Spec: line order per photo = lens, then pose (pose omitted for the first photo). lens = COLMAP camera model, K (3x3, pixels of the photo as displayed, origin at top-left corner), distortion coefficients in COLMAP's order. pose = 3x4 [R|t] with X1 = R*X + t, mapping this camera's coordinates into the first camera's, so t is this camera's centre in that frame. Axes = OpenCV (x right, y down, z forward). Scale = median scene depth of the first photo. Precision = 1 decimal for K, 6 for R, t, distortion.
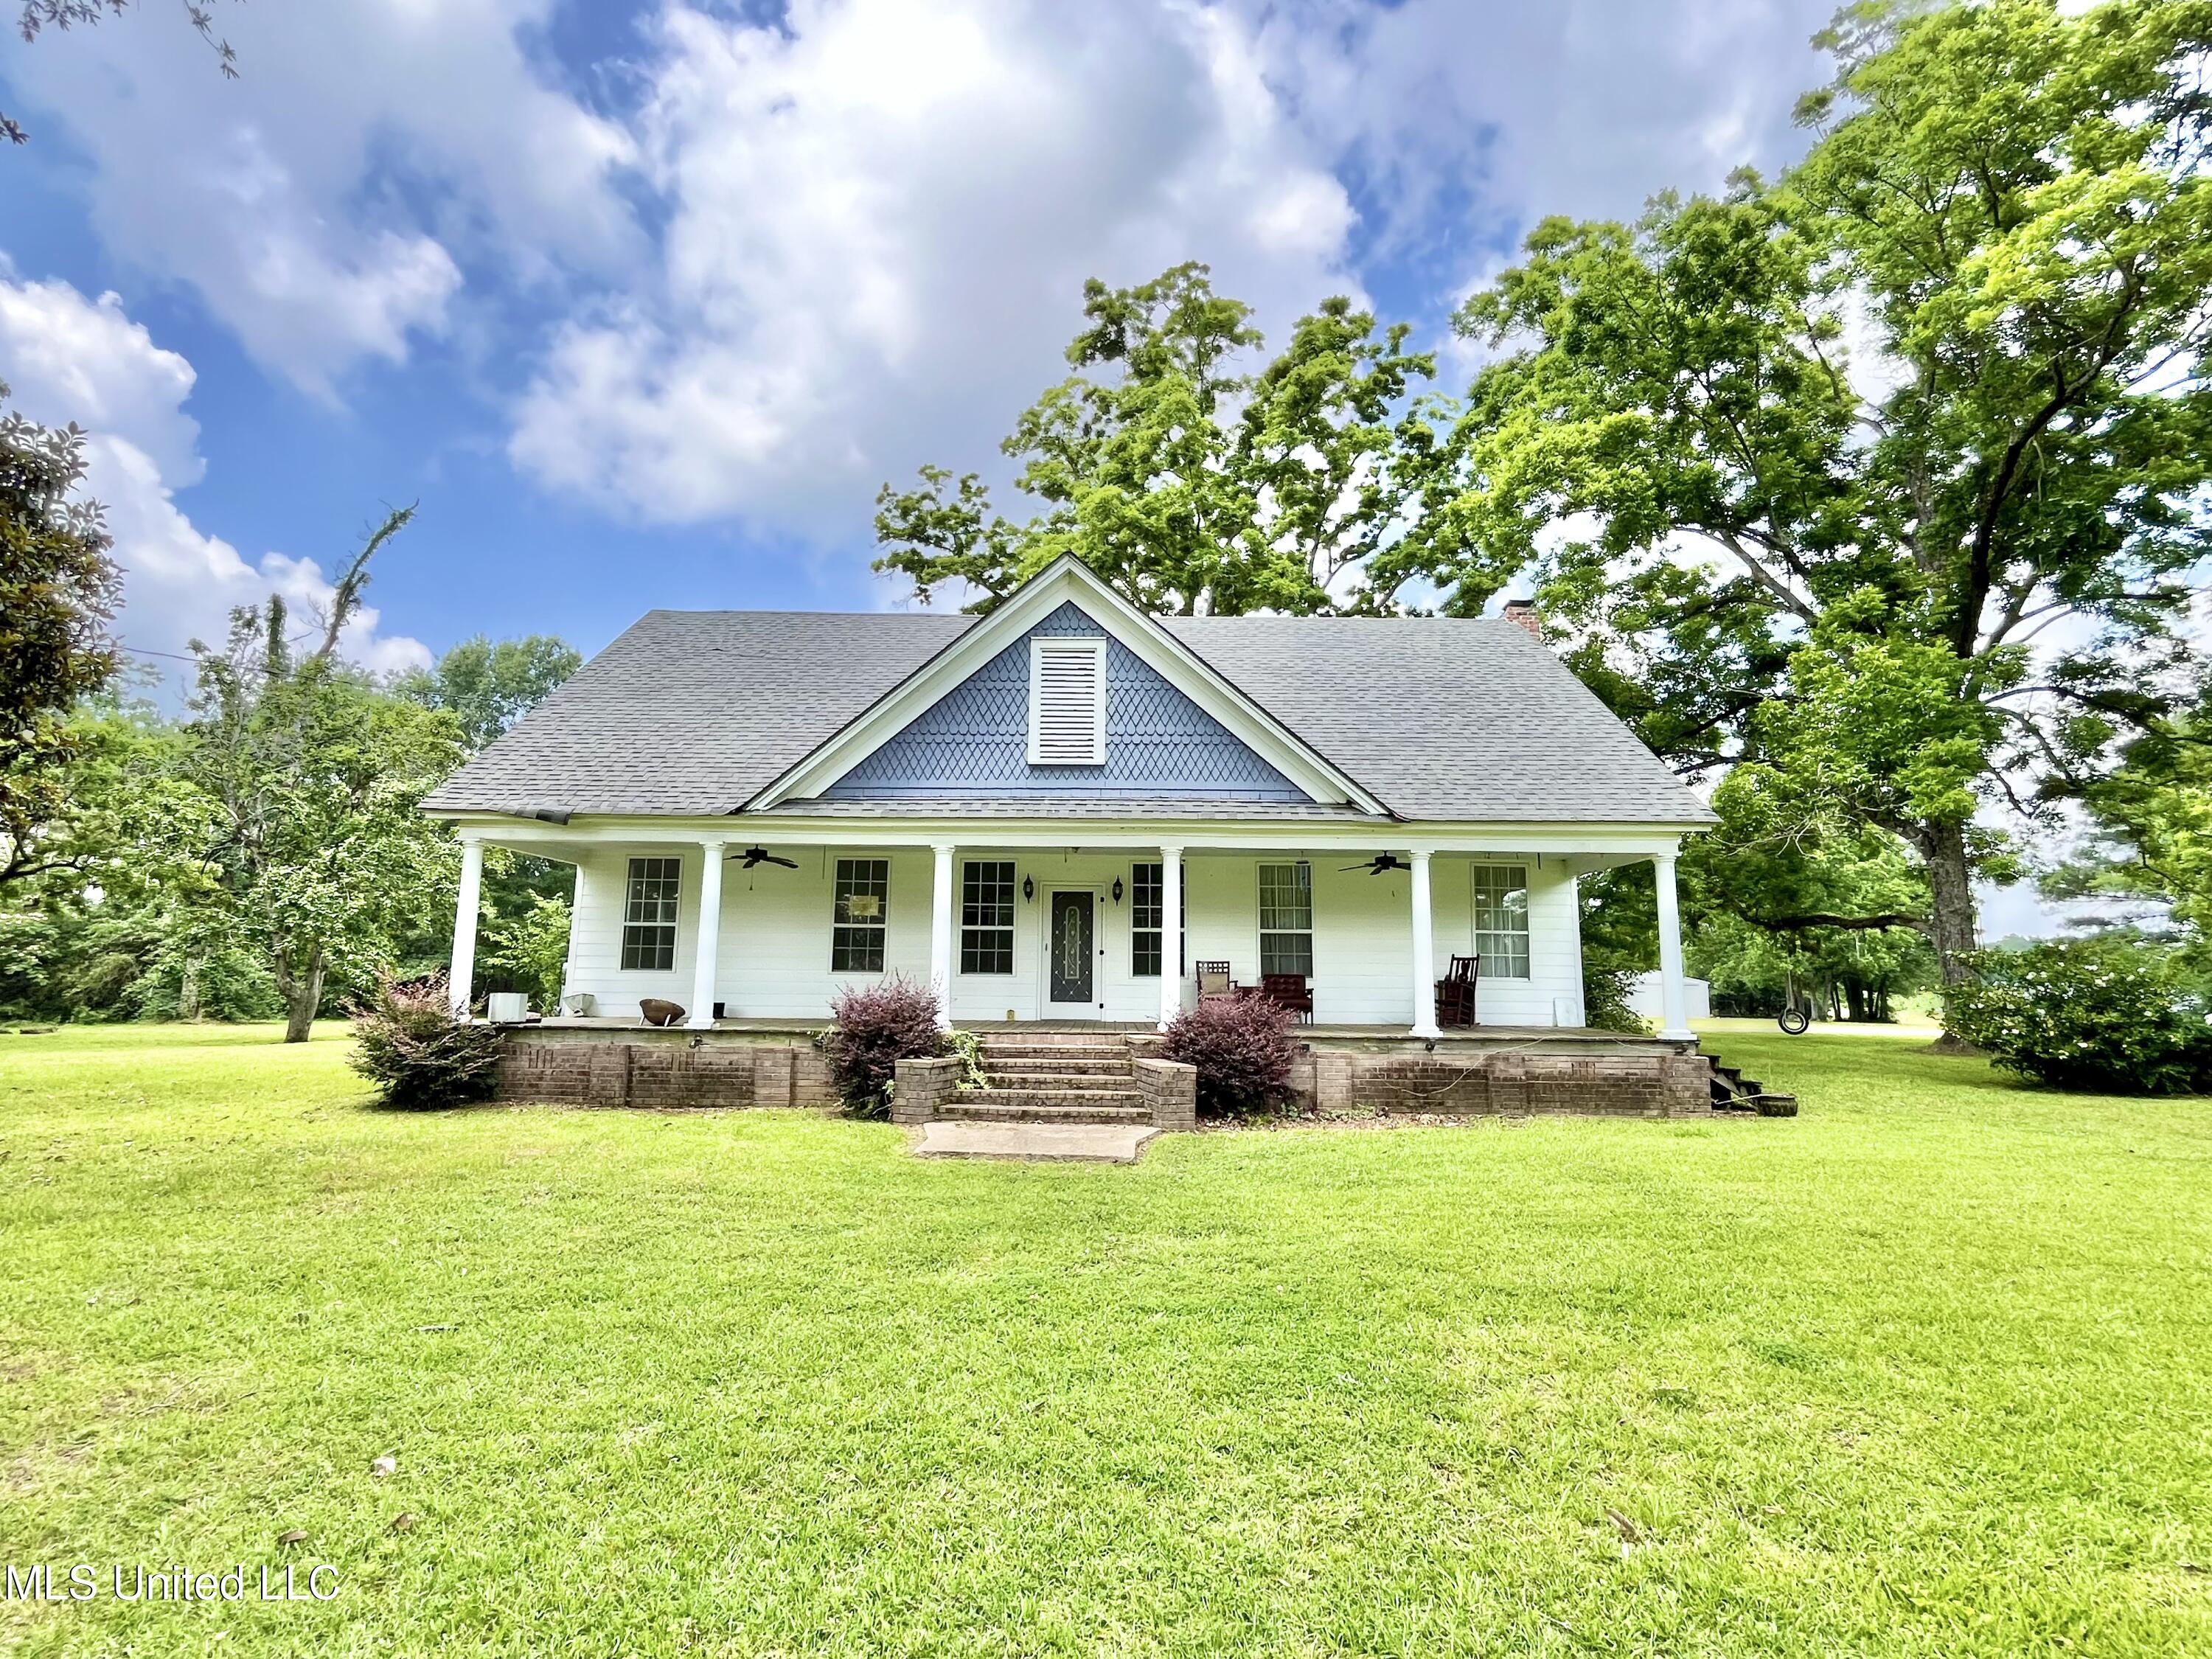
lens RADIAL K [[1057.3, 0, 1107.2], [0, 1057.3, 837.9], [0, 0, 1]] dist [-0.002407, 0.000139]
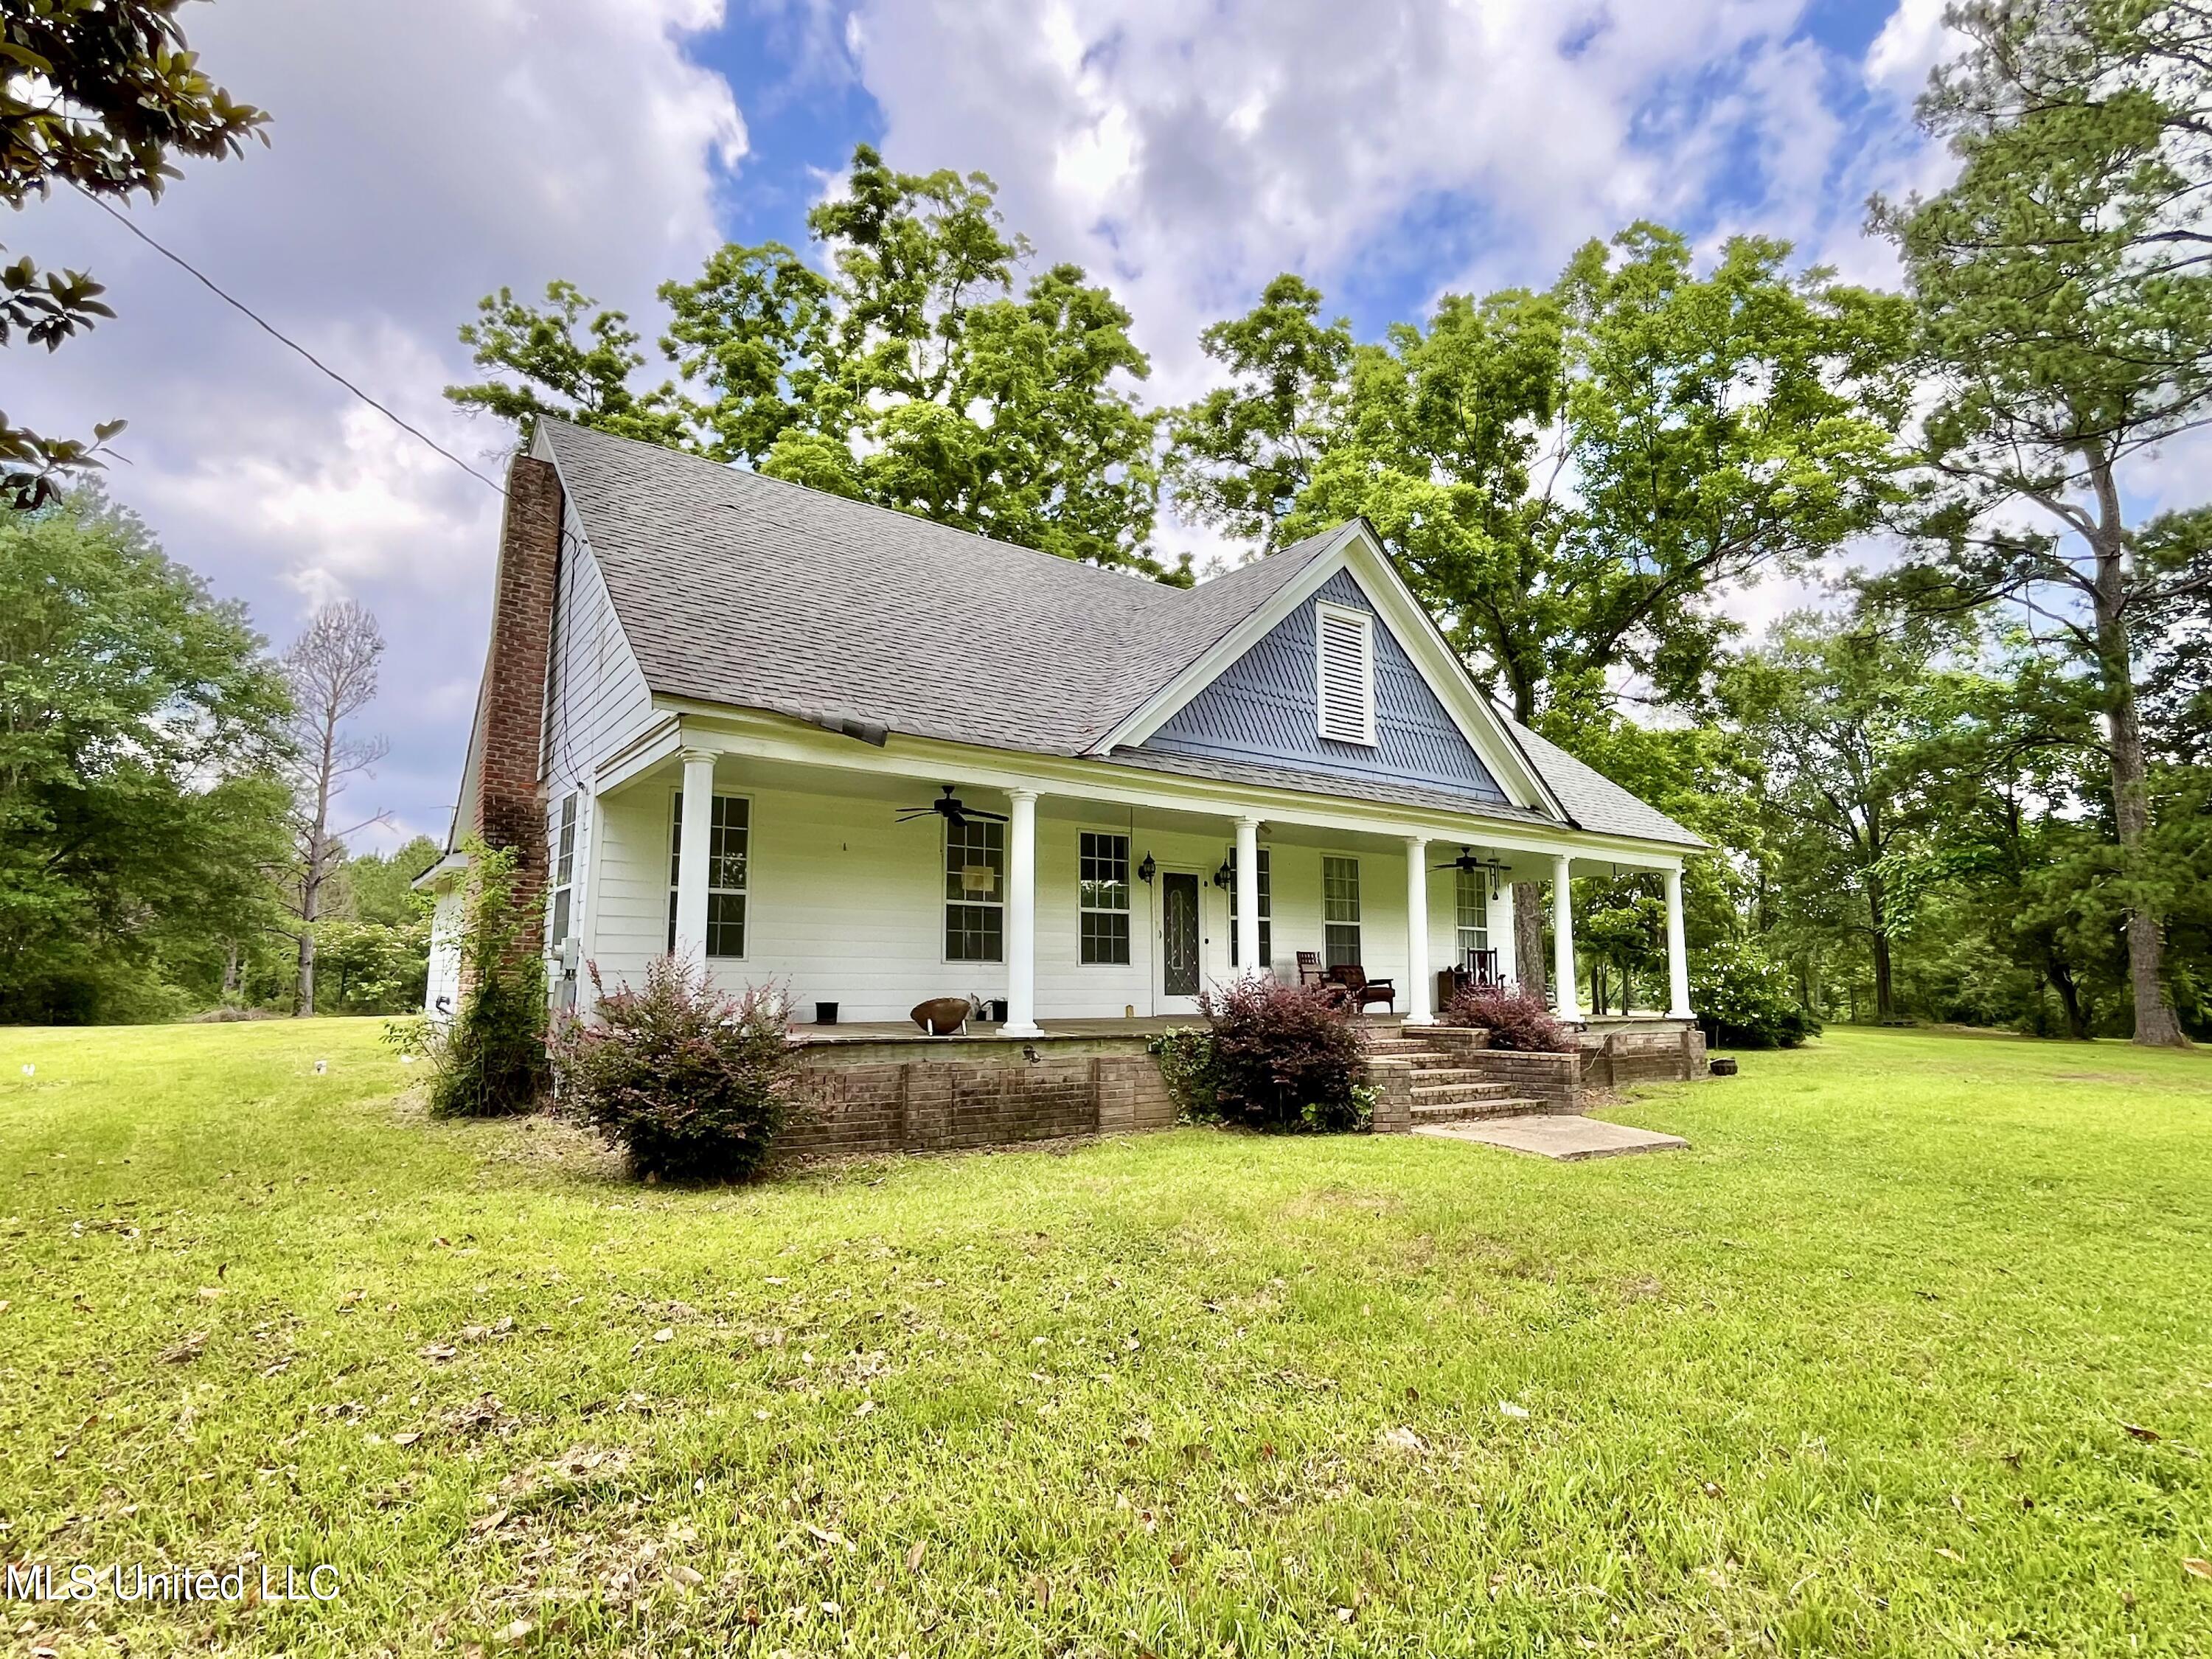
lens RADIAL K [[1131.5, 0, 1106.0], [0, 1131.5, 829.5], [0, 0, 1]] dist [-0.001409, -0.000205]
pose [[0.805859, 0.072079, 0.587703, -0.657129], [-0.077405, 0.996869, -0.016124, 0.033806], [-0.587026, -0.032497, 0.808916, 0.255040]]
